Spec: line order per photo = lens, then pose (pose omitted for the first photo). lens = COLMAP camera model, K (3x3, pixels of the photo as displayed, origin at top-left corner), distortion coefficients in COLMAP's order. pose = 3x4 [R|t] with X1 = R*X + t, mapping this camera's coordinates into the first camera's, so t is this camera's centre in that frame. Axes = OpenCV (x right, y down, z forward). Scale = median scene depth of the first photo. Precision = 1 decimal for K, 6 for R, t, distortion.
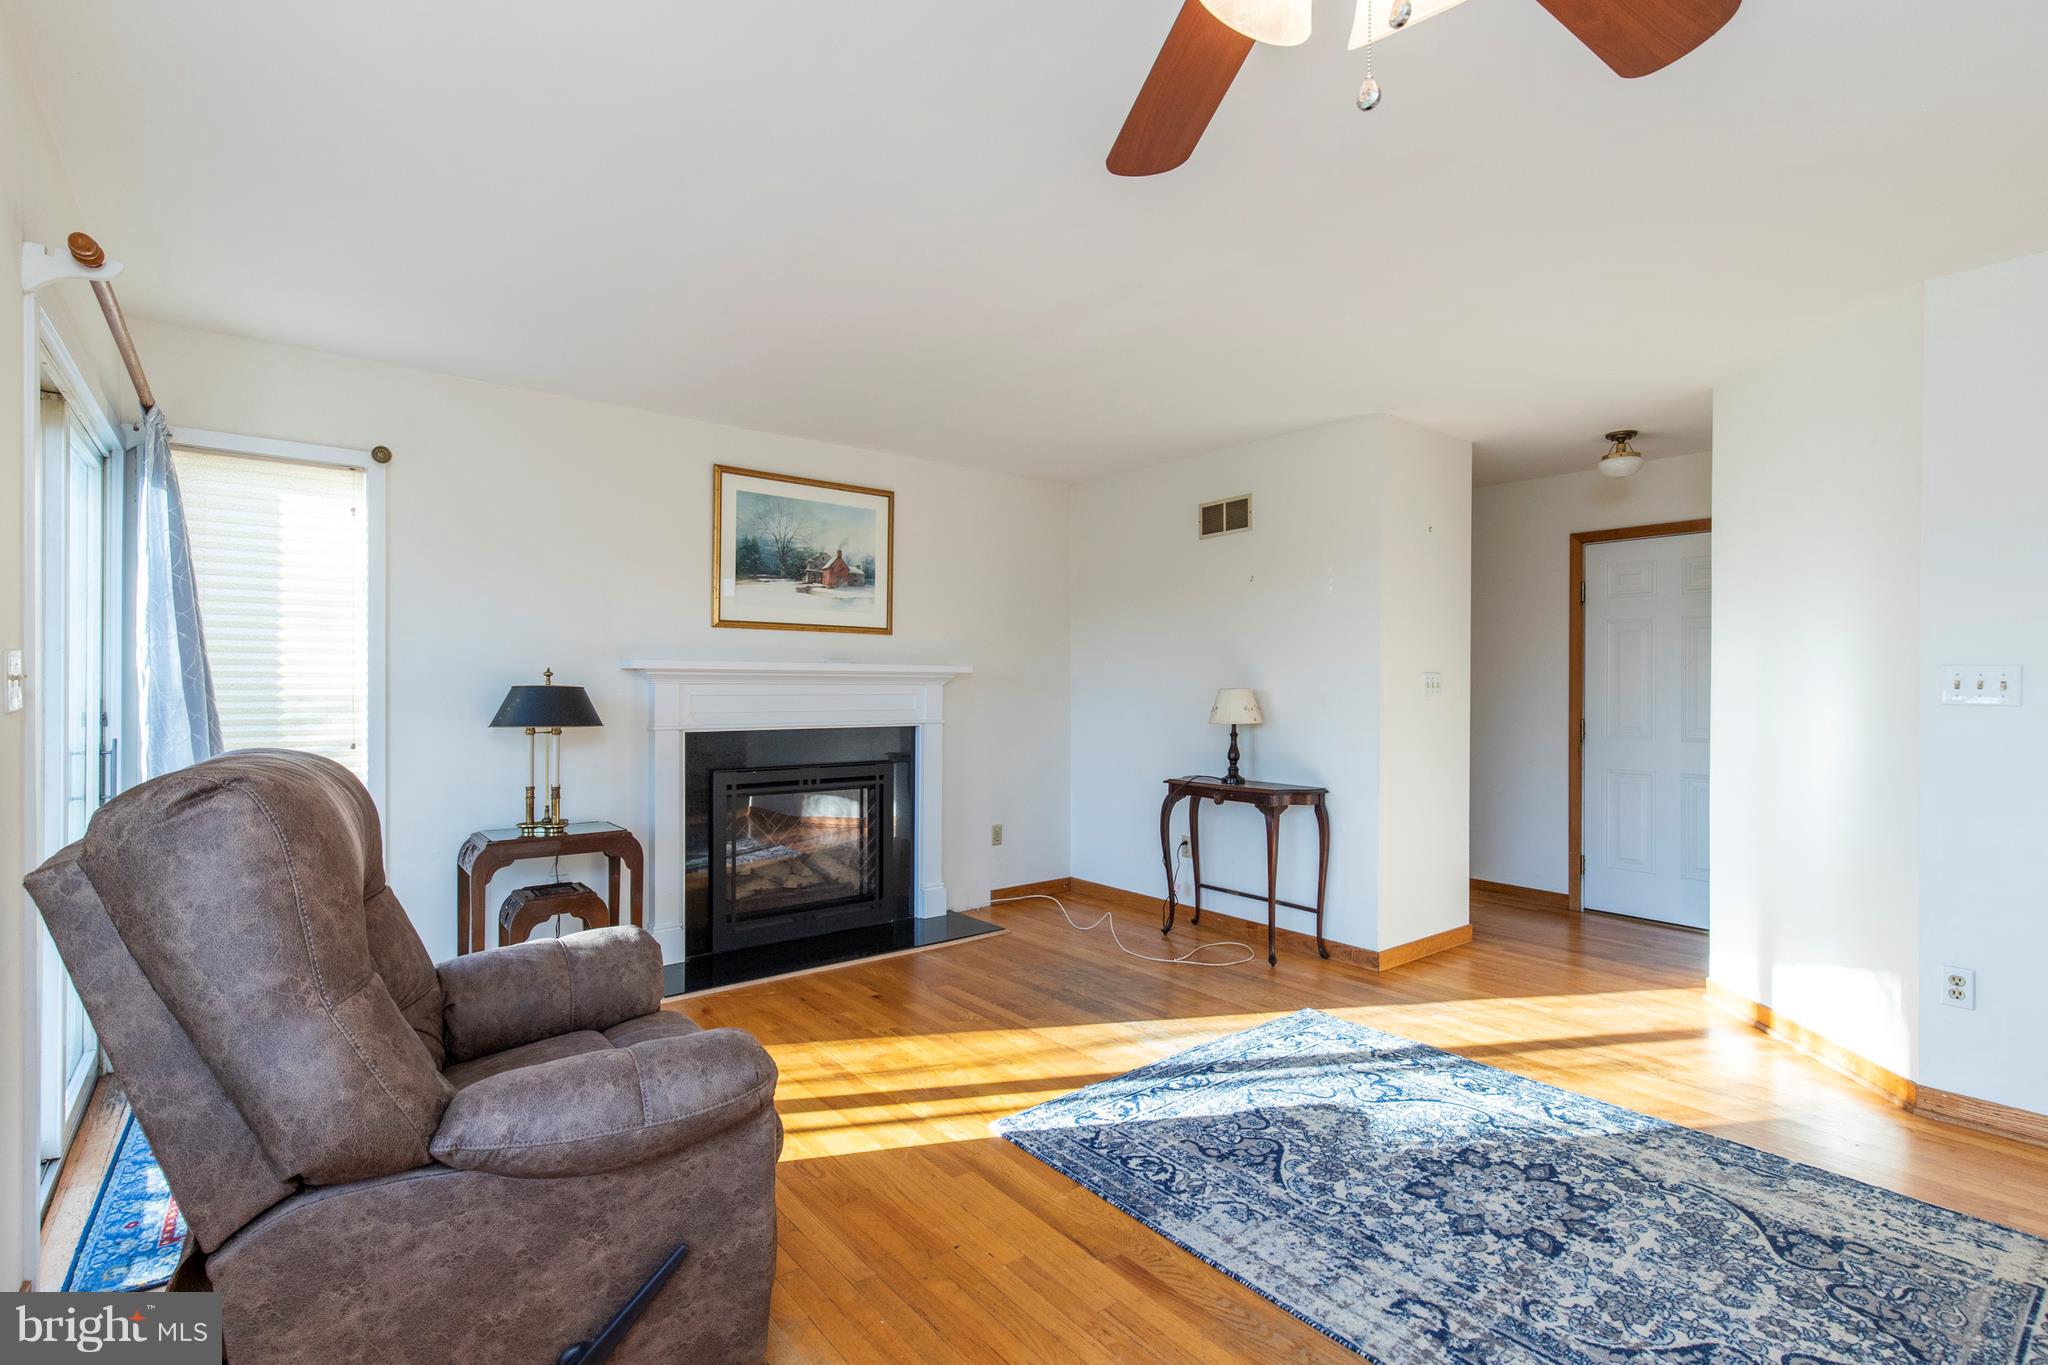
lens RADIAL K [[951.1, 0, 1024.0], [0, 951.1, 682.5], [0, 0, 1]] dist [0.014075, -0.000611]
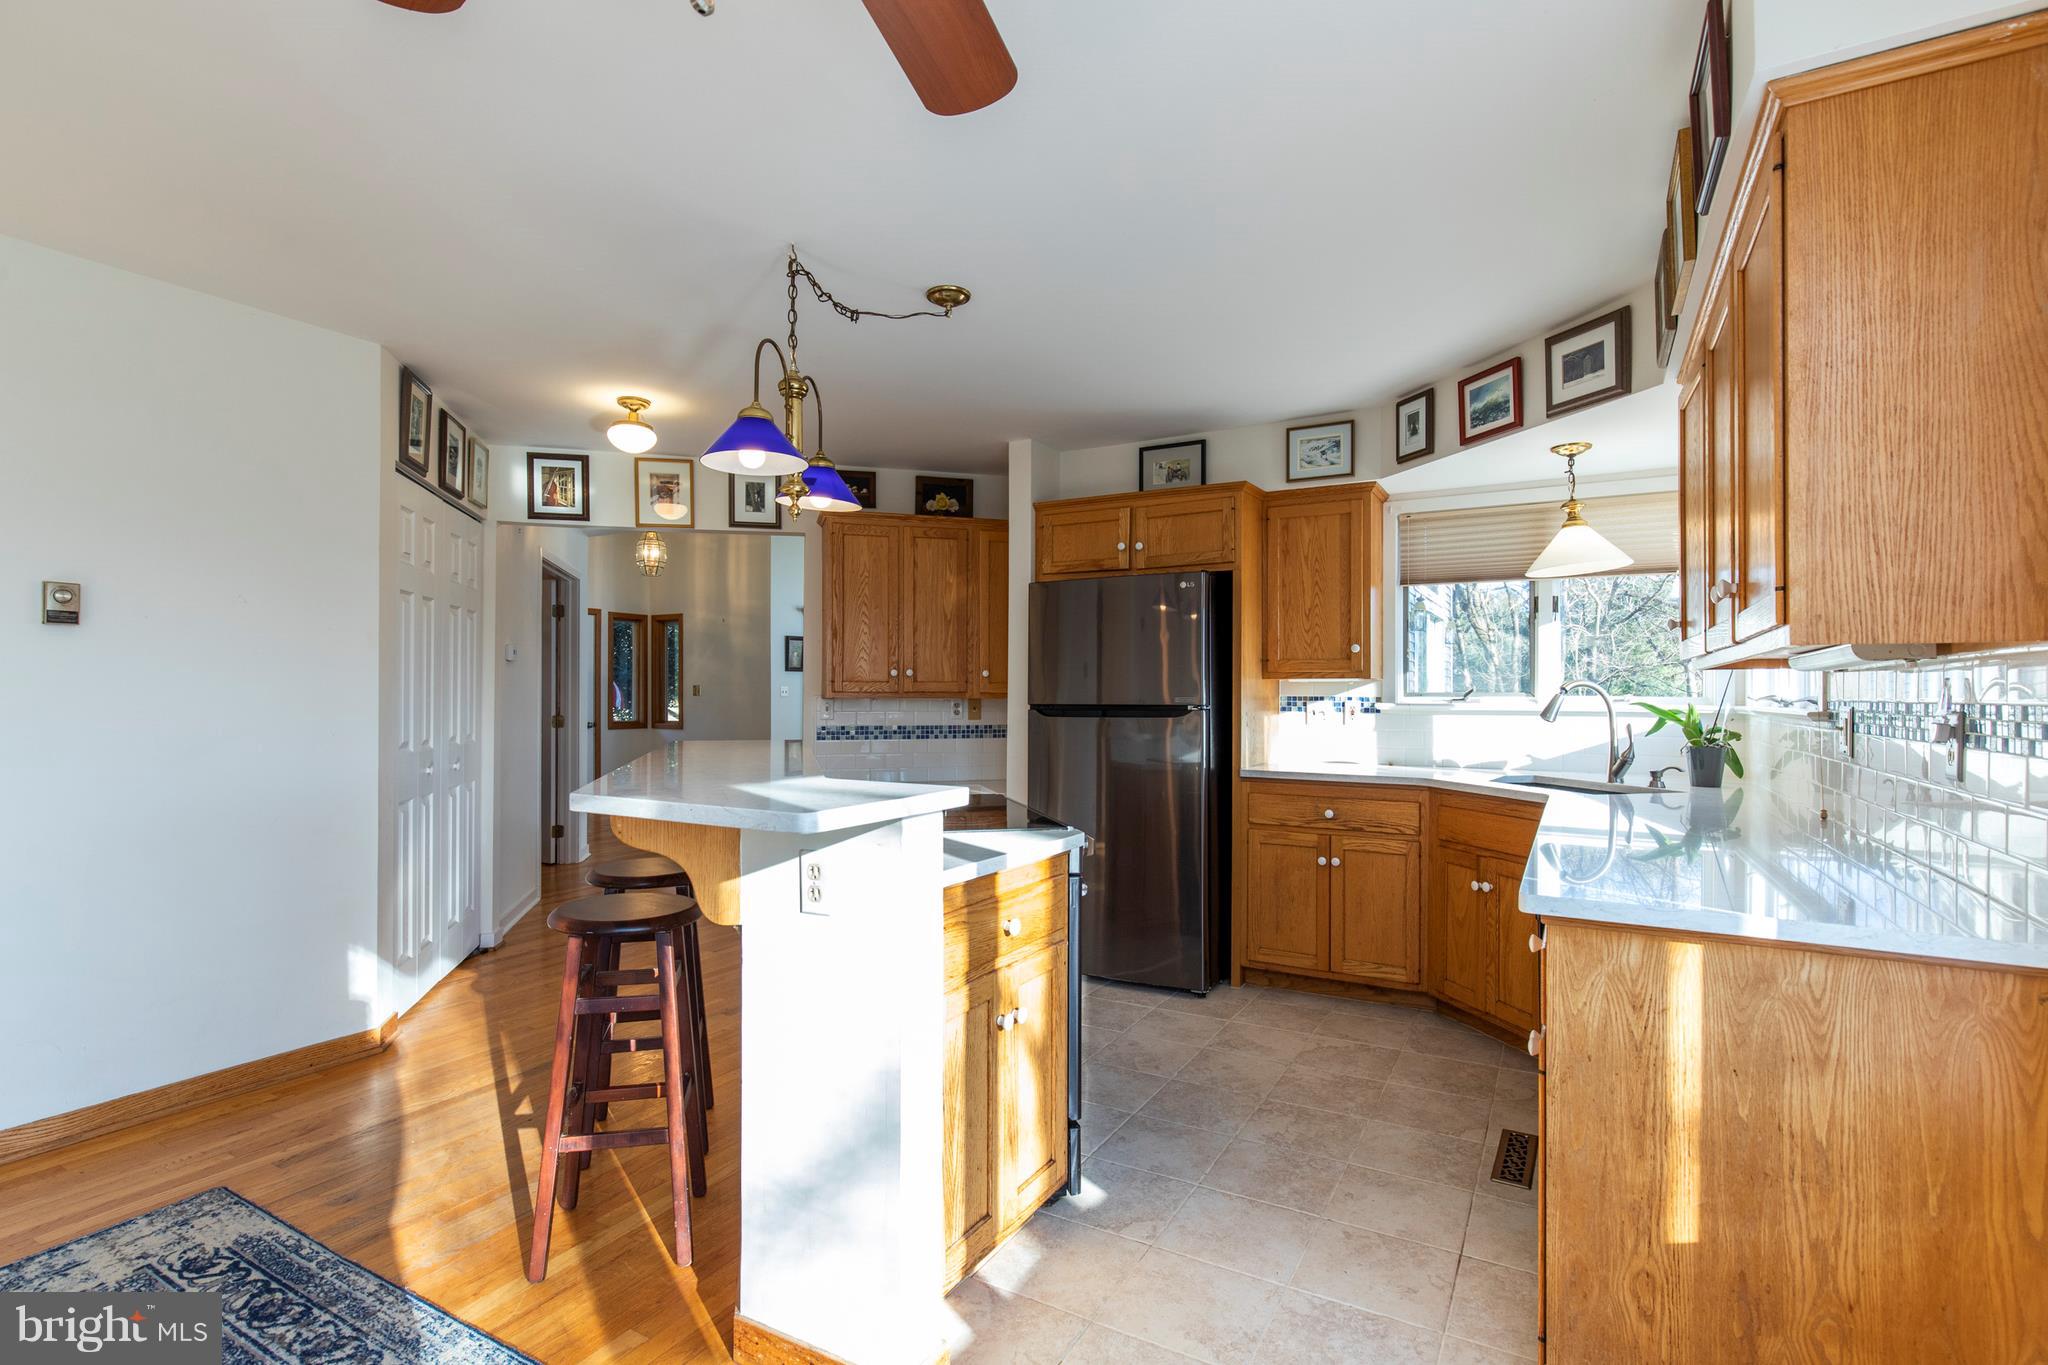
lens RADIAL K [[971.7, 0, 1024.0], [0, 971.7, 682.5], [0, 0, 1]] dist [0.000181, -0.000252]
pose [[-0.366941, 0.003230, 0.930238, -0.181116], [-0.005516, 0.999969, -0.005648, 0.000448], [-0.930228, -0.007204, -0.366912, 0.346742]]
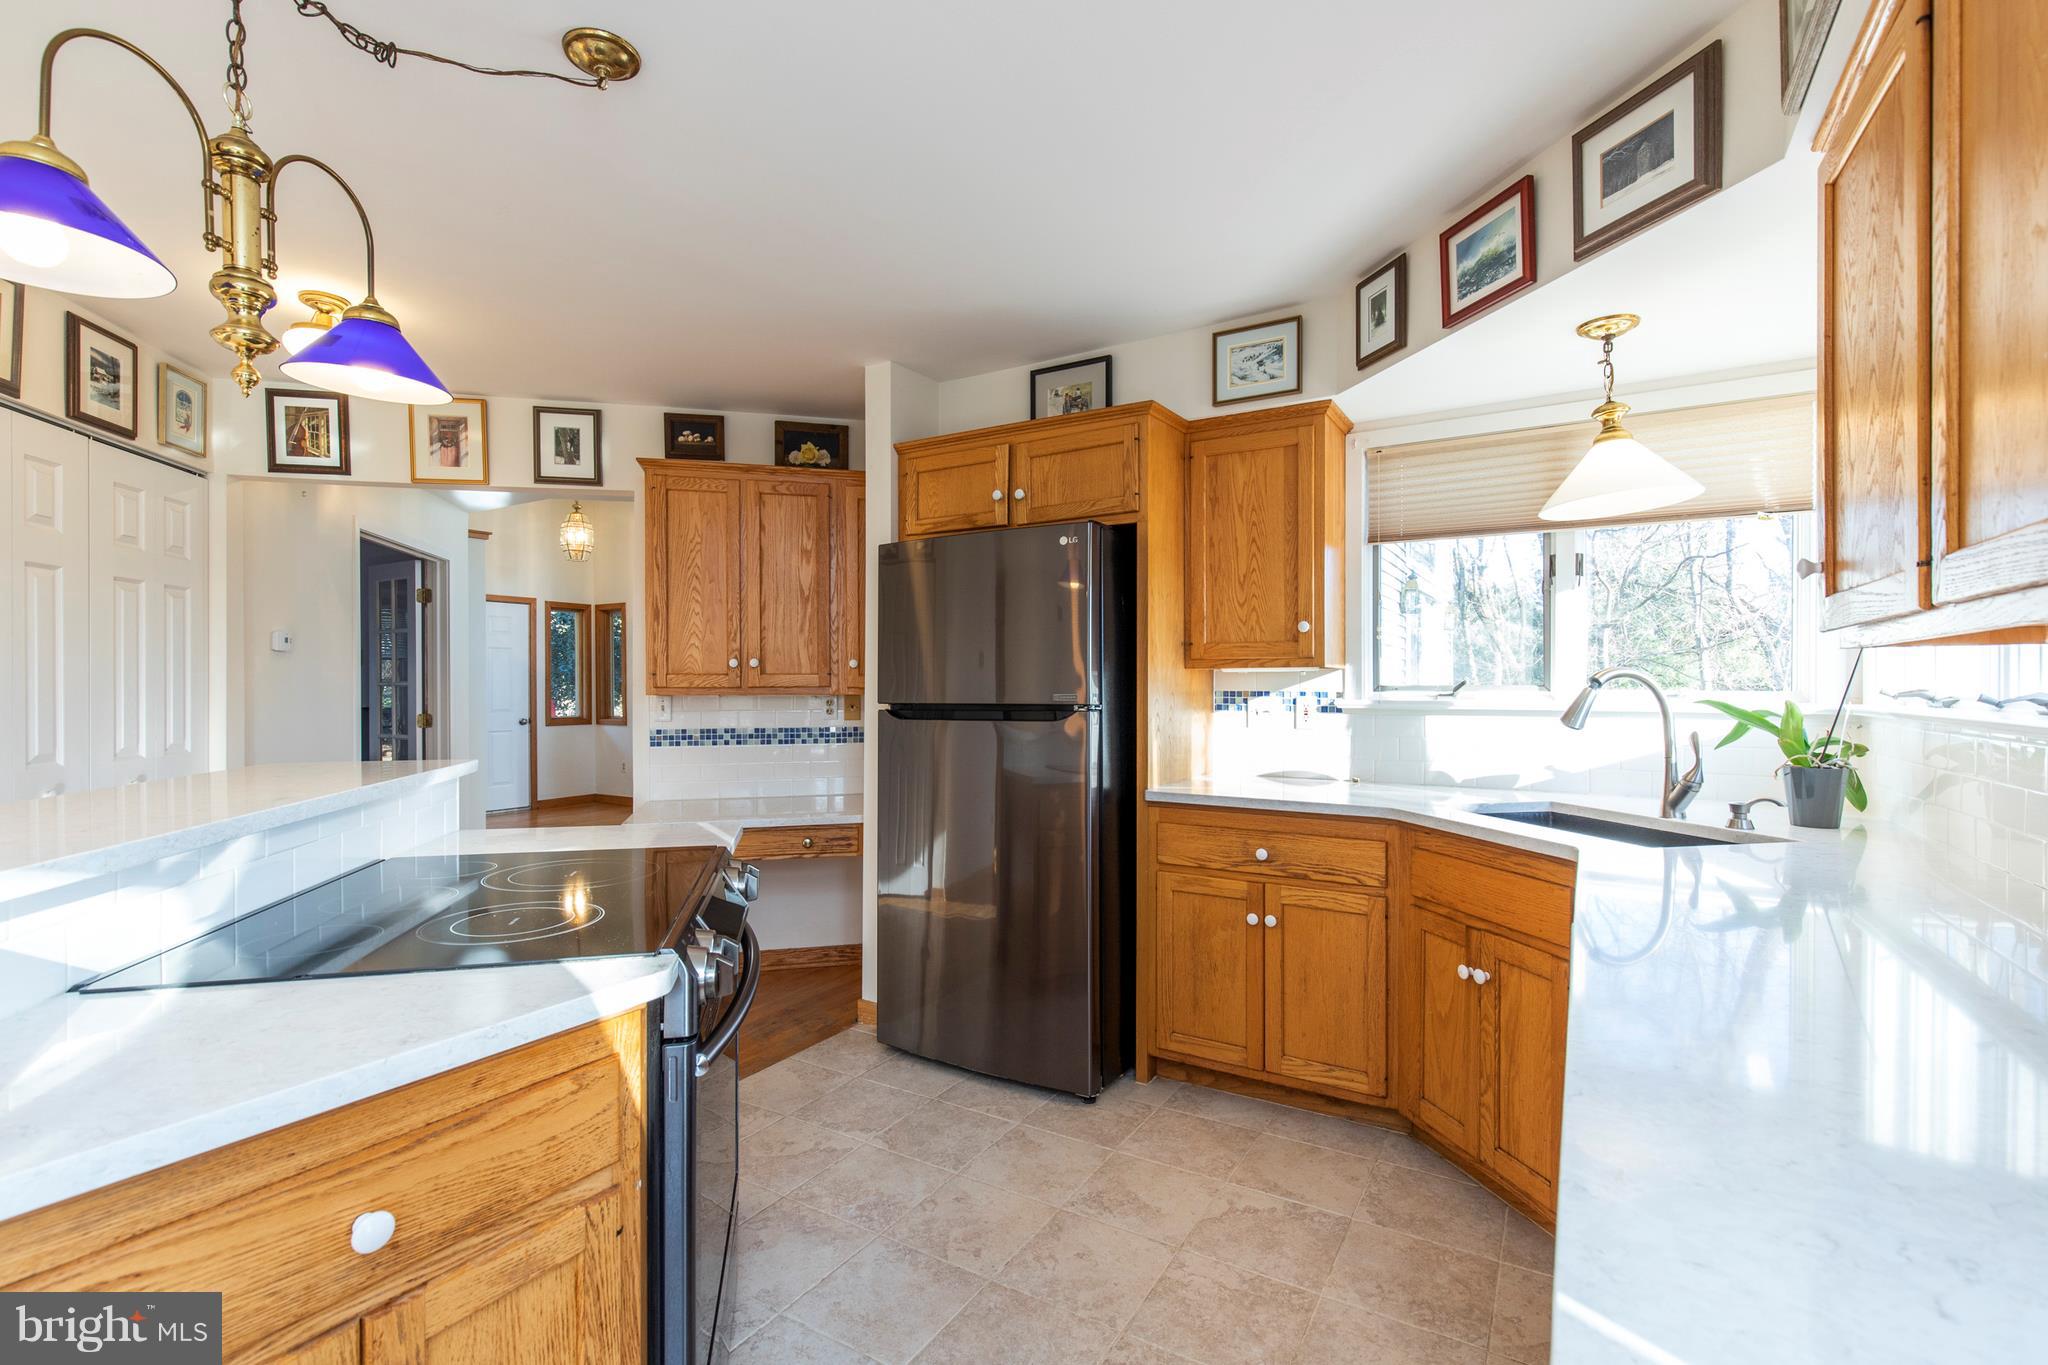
lens RADIAL K [[920.0, 0, 1024.0], [0, 920.0, 682.5], [0, 0, 1]] dist [0.006901, 0.000028]
pose [[-0.340995, -0.003848, 0.940057, 0.125279], [-0.001109, 0.999993, 0.003691, -0.002895], [-0.940065, 0.000216, -0.340996, 0.003348]]
